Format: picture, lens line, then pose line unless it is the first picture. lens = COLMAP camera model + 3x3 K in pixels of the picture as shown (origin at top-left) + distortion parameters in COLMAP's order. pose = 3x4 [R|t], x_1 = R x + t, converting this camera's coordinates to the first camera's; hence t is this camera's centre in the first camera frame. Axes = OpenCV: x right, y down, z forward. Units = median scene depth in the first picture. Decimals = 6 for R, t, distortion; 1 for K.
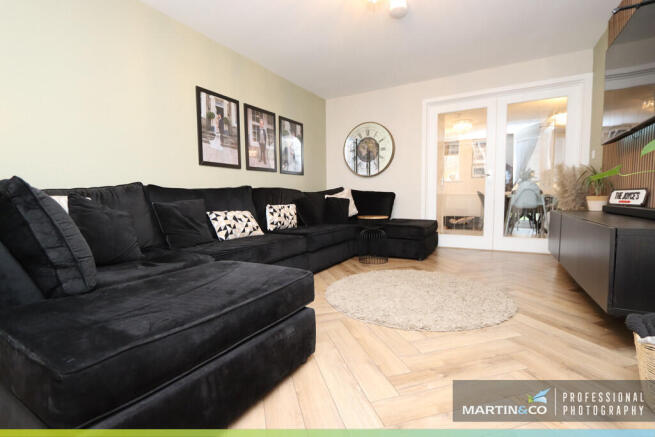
lens RADIAL K [[300.0, 0, 328.8], [0, 300.0, 221.0], [0, 0, 1]] dist [-0.012472, -0.002176]
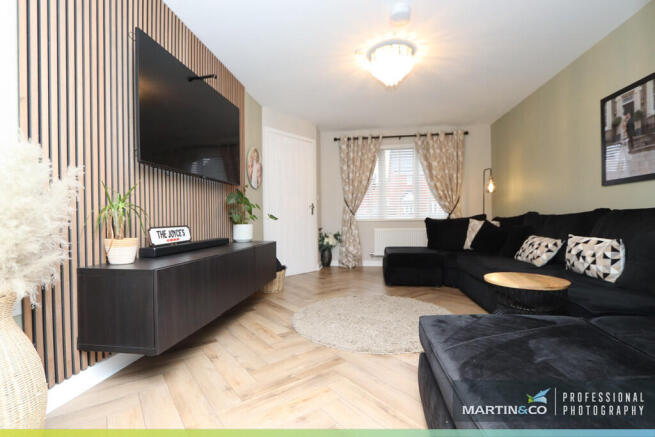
lens RADIAL K [[300.0, 0, 327.0], [0, 300.0, 221.2], [0, 0, 1]] dist [-0.012472, -0.002176]
pose [[-0.922317, 0.025882, -0.385565, 0.618831], [-0.007139, 0.996443, 0.083966, -0.141237], [0.386367, 0.080196, -0.918852, 1.394970]]
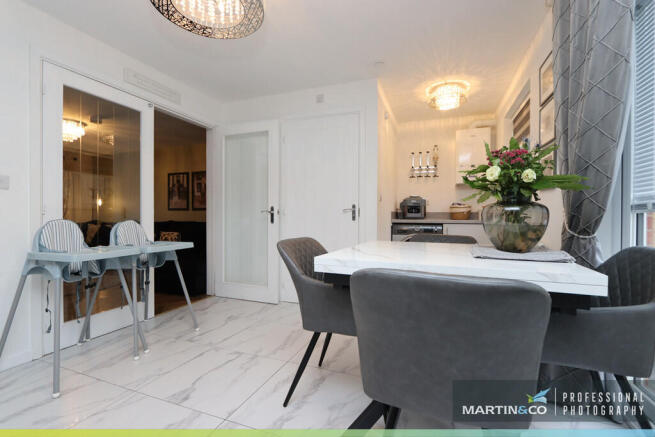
lens RADIAL K [[300.0, 0, 325.5], [0, 300.0, 220.1], [0, 0, 1]] dist [-0.012472, -0.002176]
pose [[0.160720, 0.023405, -0.986722, 1.671767], [-0.081825, 0.996593, 0.010311, -0.215491], [0.983602, 0.079081, 0.162088, 1.621784]]
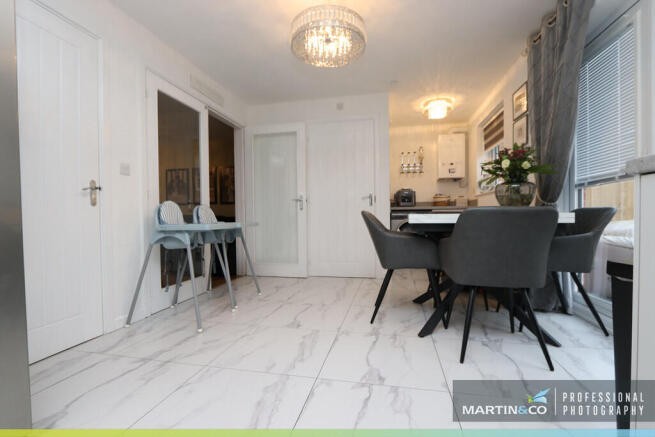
lens RADIAL K [[300.0, 0, 327.0], [0, 300.0, 221.5], [0, 0, 1]] dist [-0.012472, -0.002176]
pose [[0.309440, 0.021804, -0.950669, 1.822390], [-0.064384, 0.997923, 0.001930, -0.140642], [0.948737, 0.060611, 0.310201, 1.331644]]
